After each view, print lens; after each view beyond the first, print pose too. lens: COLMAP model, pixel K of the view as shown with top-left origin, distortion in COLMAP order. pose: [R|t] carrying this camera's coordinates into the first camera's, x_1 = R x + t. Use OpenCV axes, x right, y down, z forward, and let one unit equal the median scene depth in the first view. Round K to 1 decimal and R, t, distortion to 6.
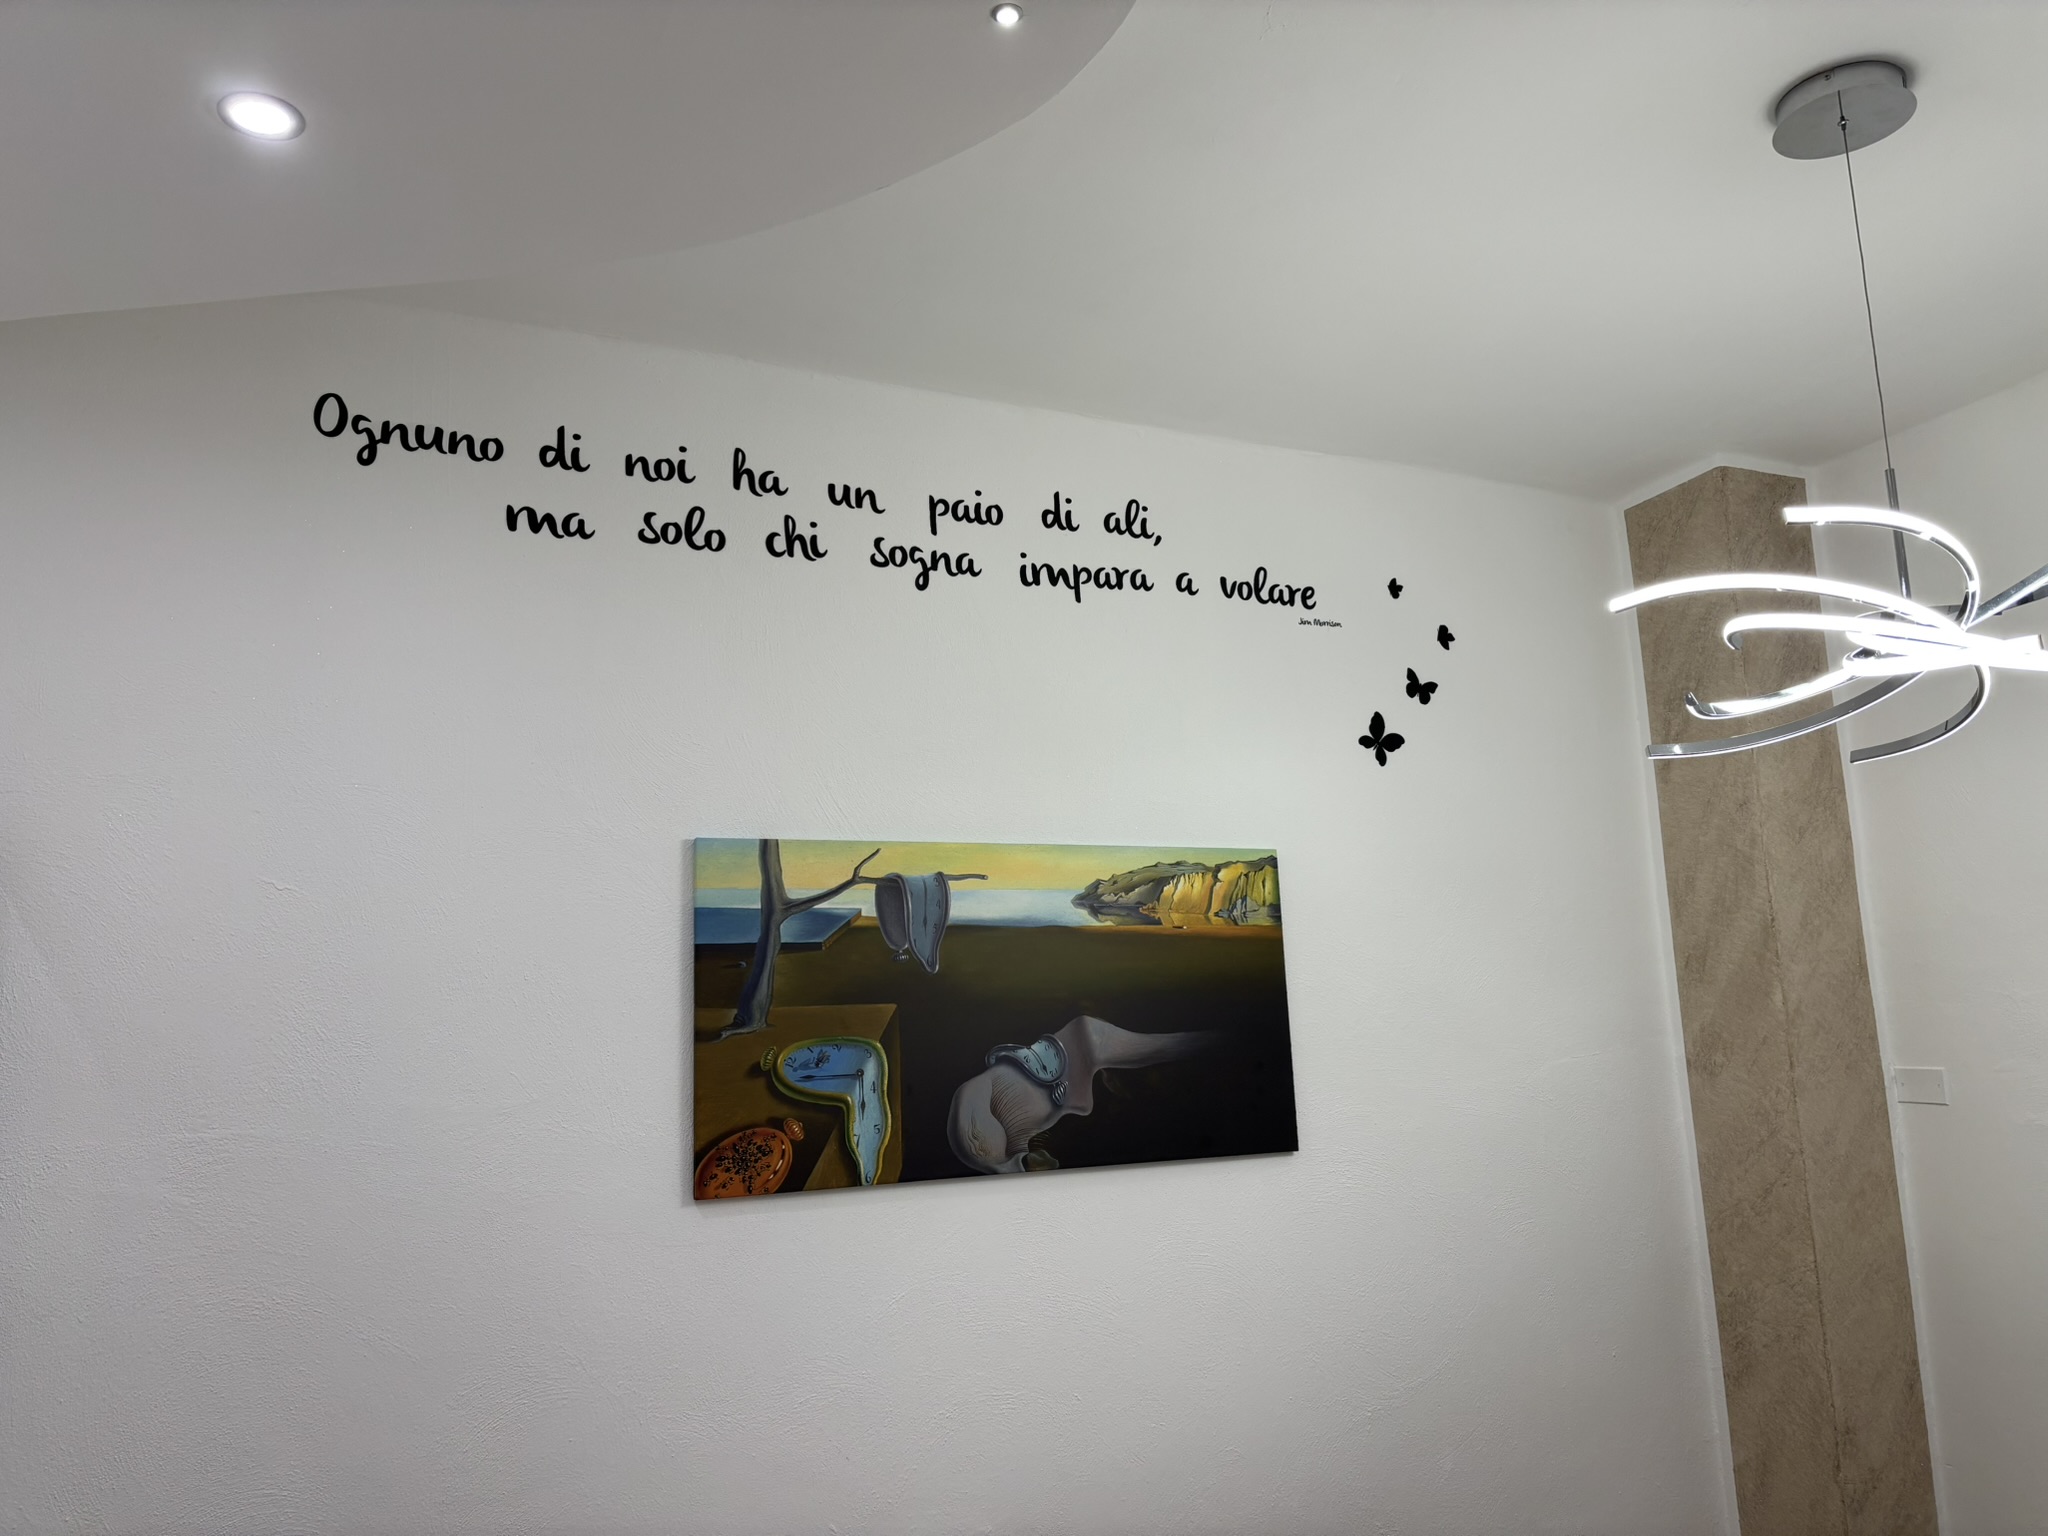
lens RADIAL K [[1529.4, 0, 1034.9], [0, 1529.4, 771.6], [0, 0, 1]] dist [0.054898, -0.054359]
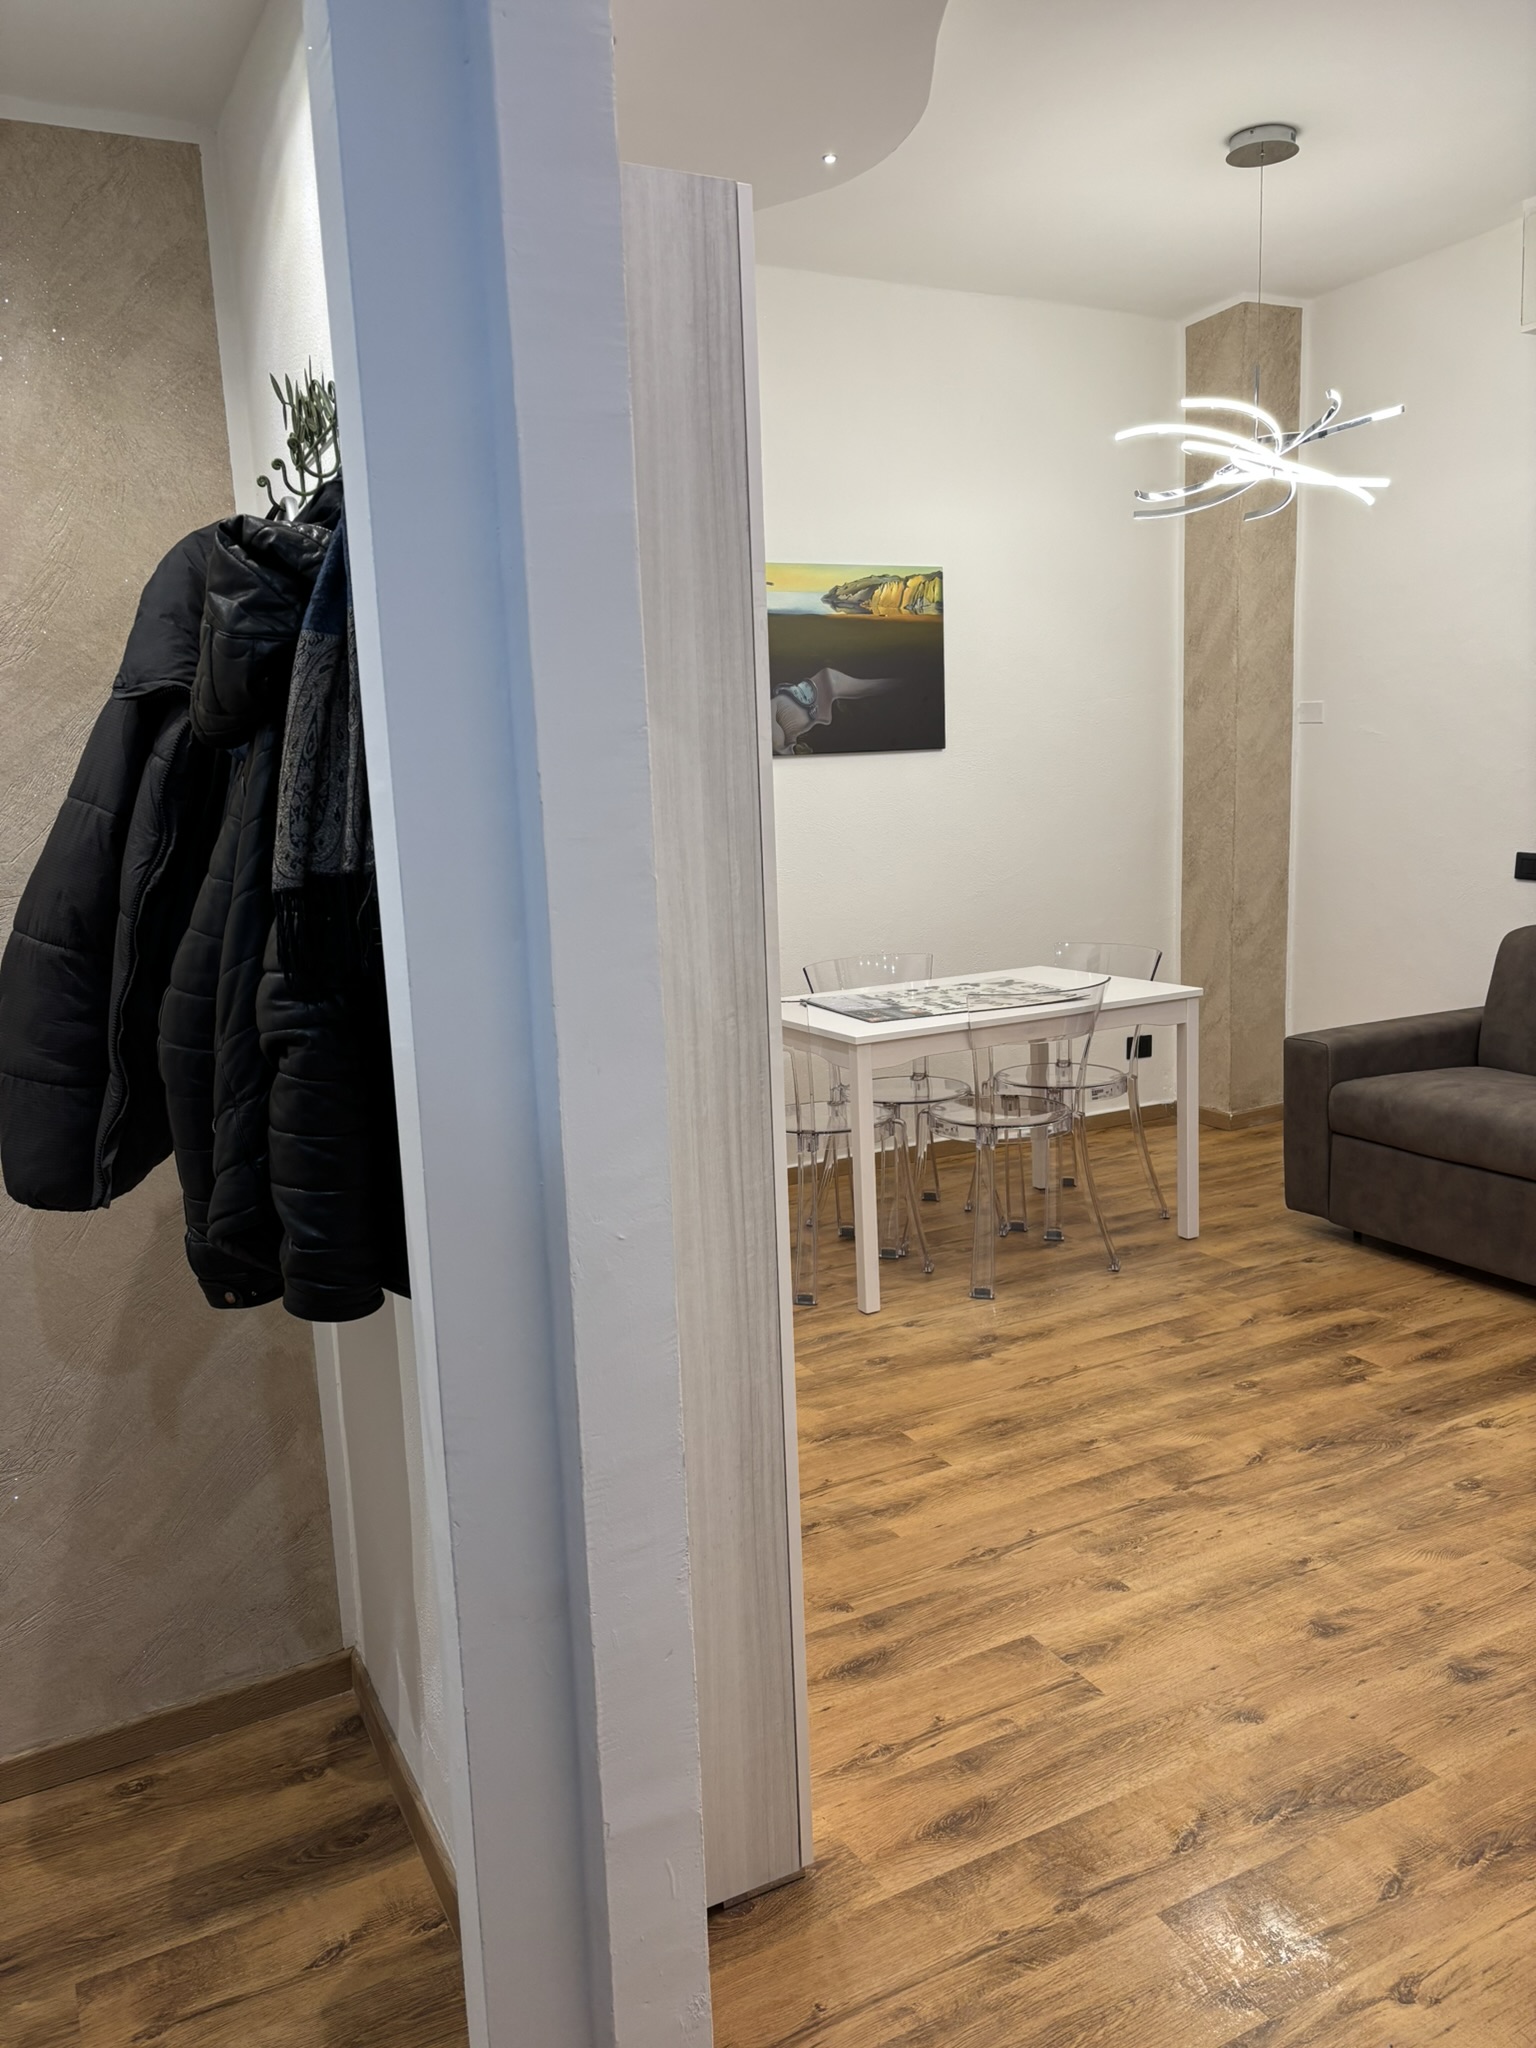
lens RADIAL K [[1529.4, 0, 776.9], [0, 1529.4, 1027.9], [0, 0, 1]] dist [0.054898, -0.054359]
pose [[0.998872, -0.009253, 0.046574, -0.104721], [-0.006944, 0.941826, 0.336030, -0.038327], [-0.046974, -0.335974, 0.940699, -0.736862]]
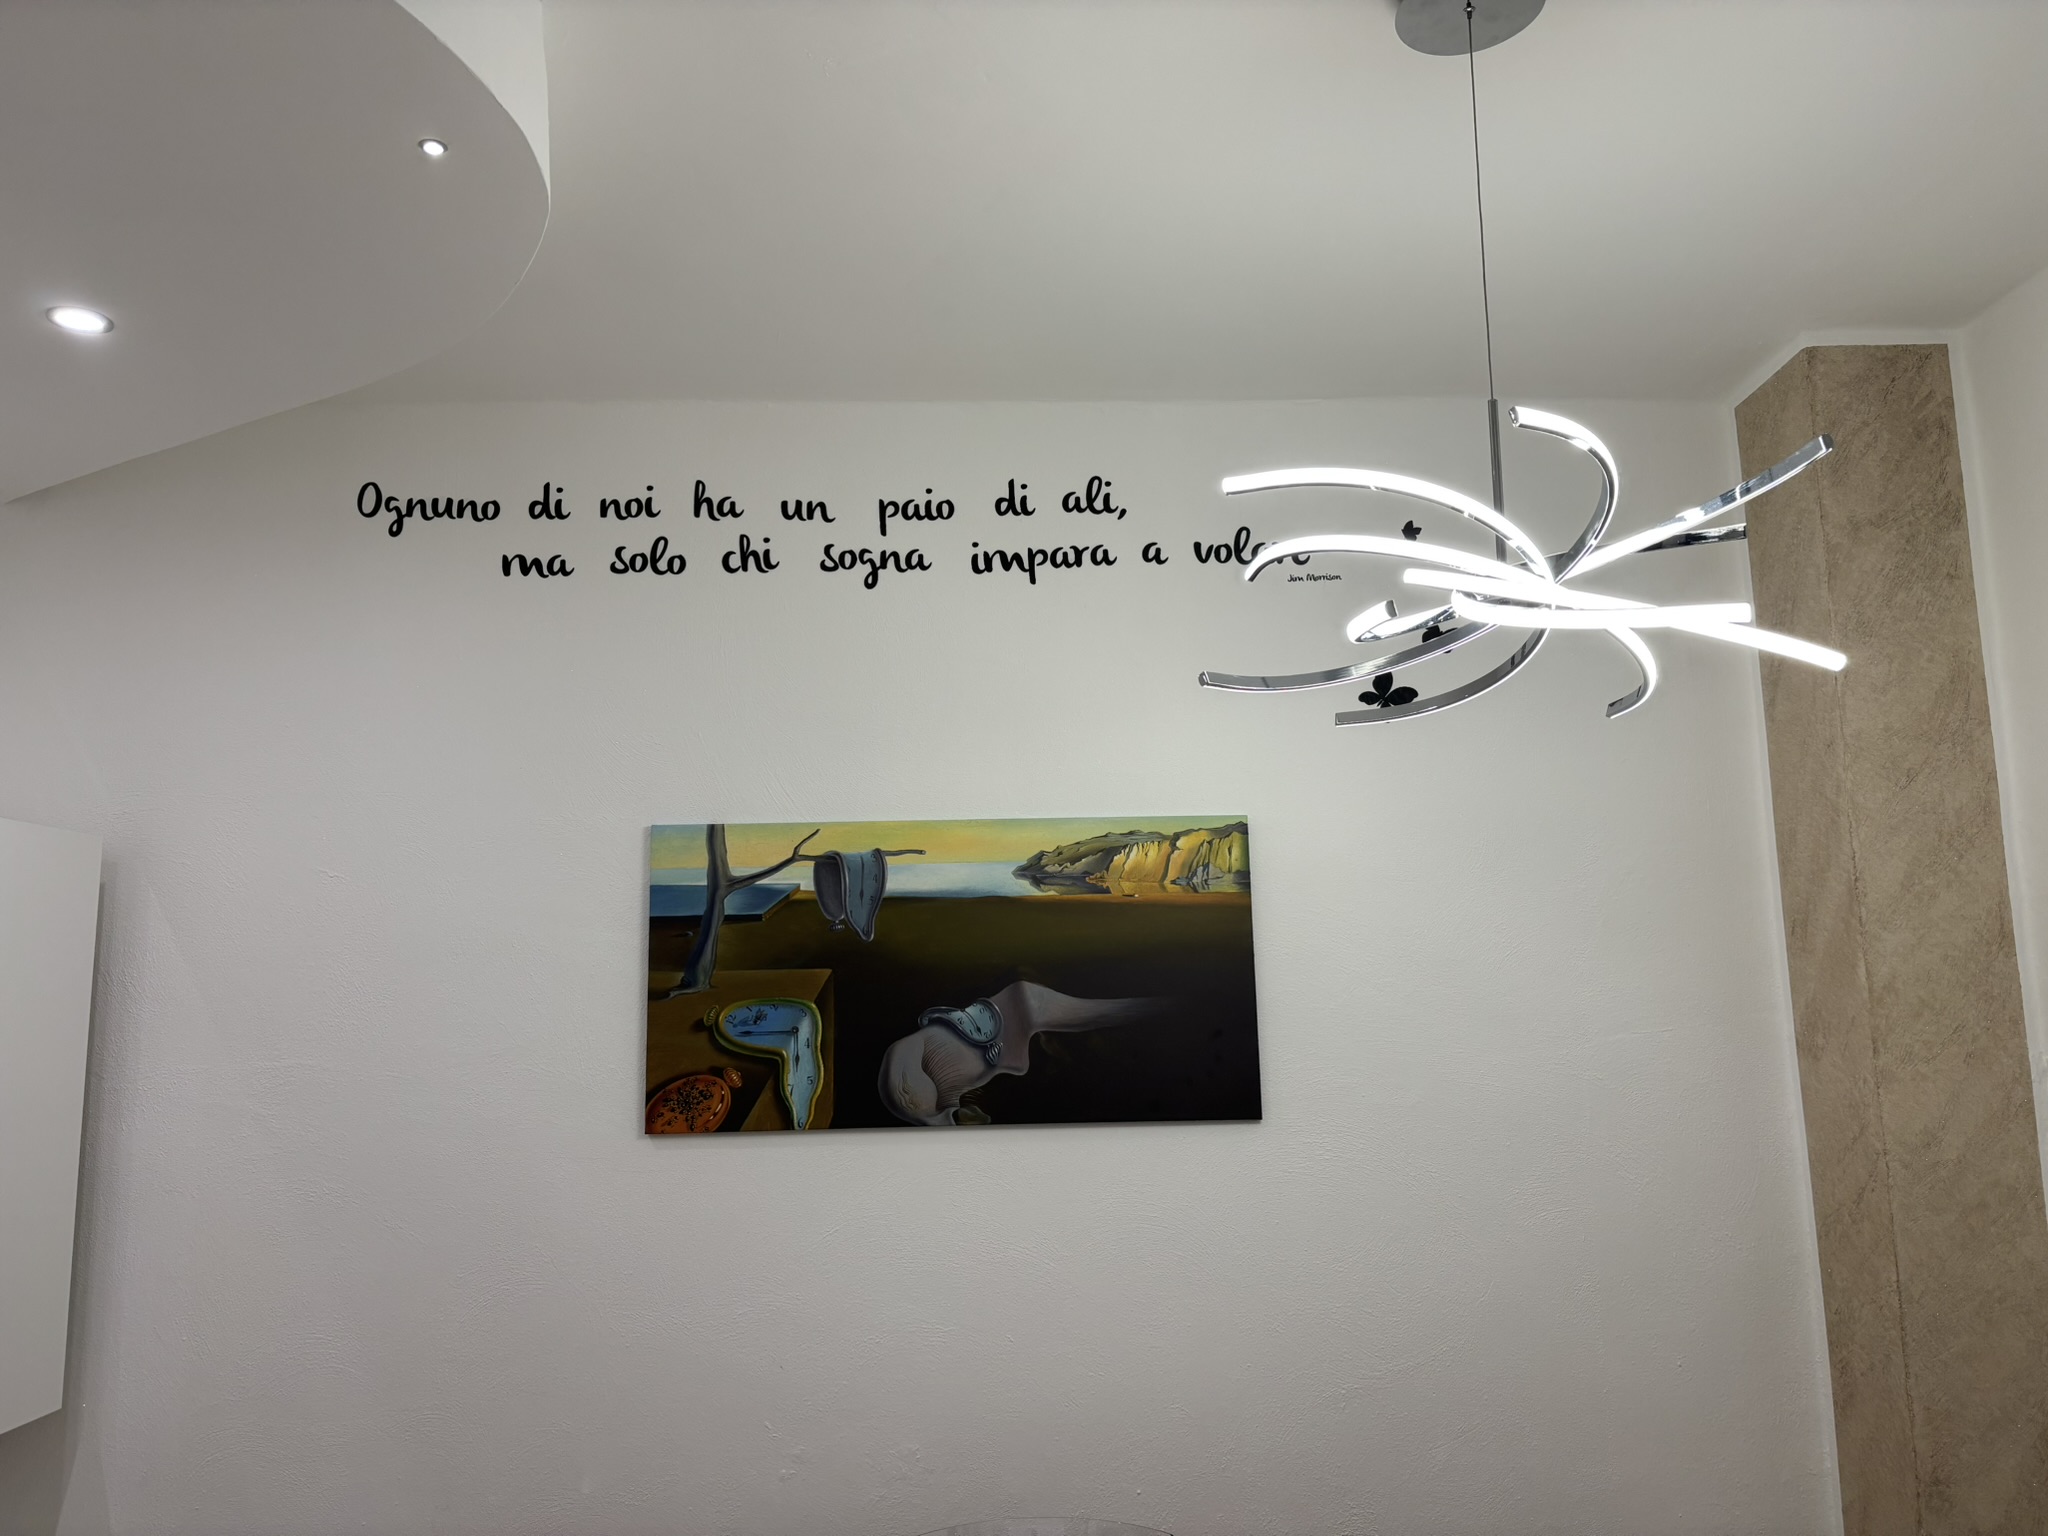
lens RADIAL K [[1529.4, 0, 1031.0], [0, 1529.4, 763.2], [0, 0, 1]] dist [0.054898, -0.054359]
pose [[0.914325, -0.039221, -0.403078, 0.441687], [0.053300, 0.998296, 0.023766, -0.013997], [0.401459, -0.043214, 0.914857, 0.044472]]
